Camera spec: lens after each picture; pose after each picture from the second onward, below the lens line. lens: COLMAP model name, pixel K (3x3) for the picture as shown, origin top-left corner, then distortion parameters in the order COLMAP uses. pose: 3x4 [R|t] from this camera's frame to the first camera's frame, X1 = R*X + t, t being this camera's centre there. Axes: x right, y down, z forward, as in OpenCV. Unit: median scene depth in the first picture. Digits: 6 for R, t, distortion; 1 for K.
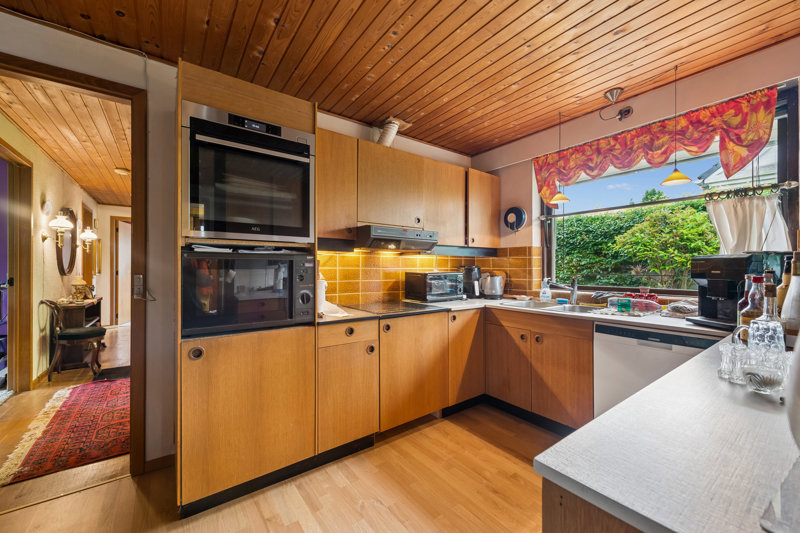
lens RADIAL K [[316.7, 0, 398.1], [0, 316.7, 269.6], [0, 0, 1]] dist [0.001783, -0.000266]
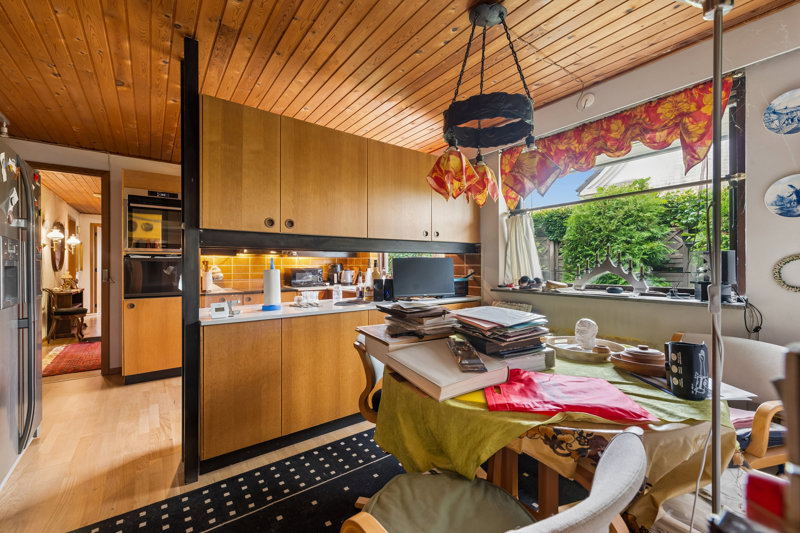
lens RADIAL K [[332.1, 0, 401.1], [0, 332.1, 266.3], [0, 0, 1]] dist [-0.002691, 0.000145]
pose [[0.999856, -0.003670, 0.016581, 0.623432], [0.003678, 0.999993, -0.000441, 0.004141], [-0.016579, 0.000502, 0.999862, -0.686383]]
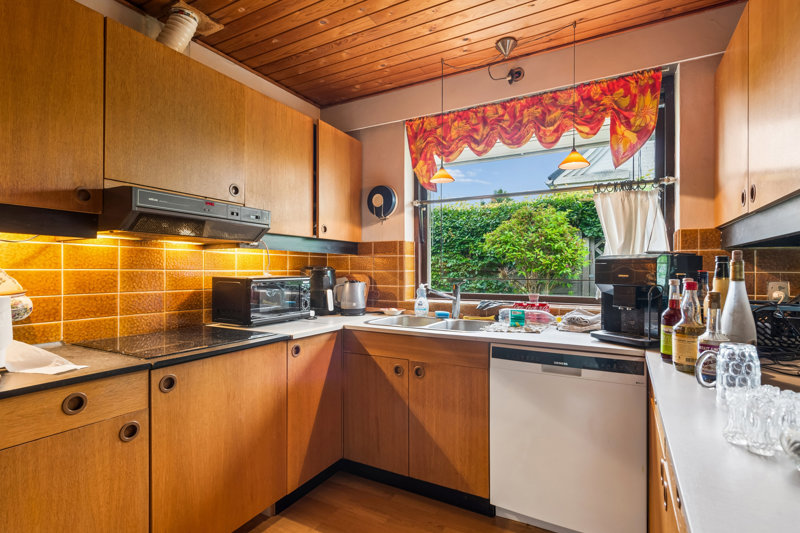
lens RADIAL K [[405.0, 0, 399.2], [0, 405.0, 271.4], [0, 0, 1]] dist [0.020825, -0.001004]
pose [[0.908243, 0.001043, 0.418441, 0.023499], [-0.000297, 0.999998, -0.001848, -0.001302], [-0.418443, 0.001554, 0.908242, 0.176947]]
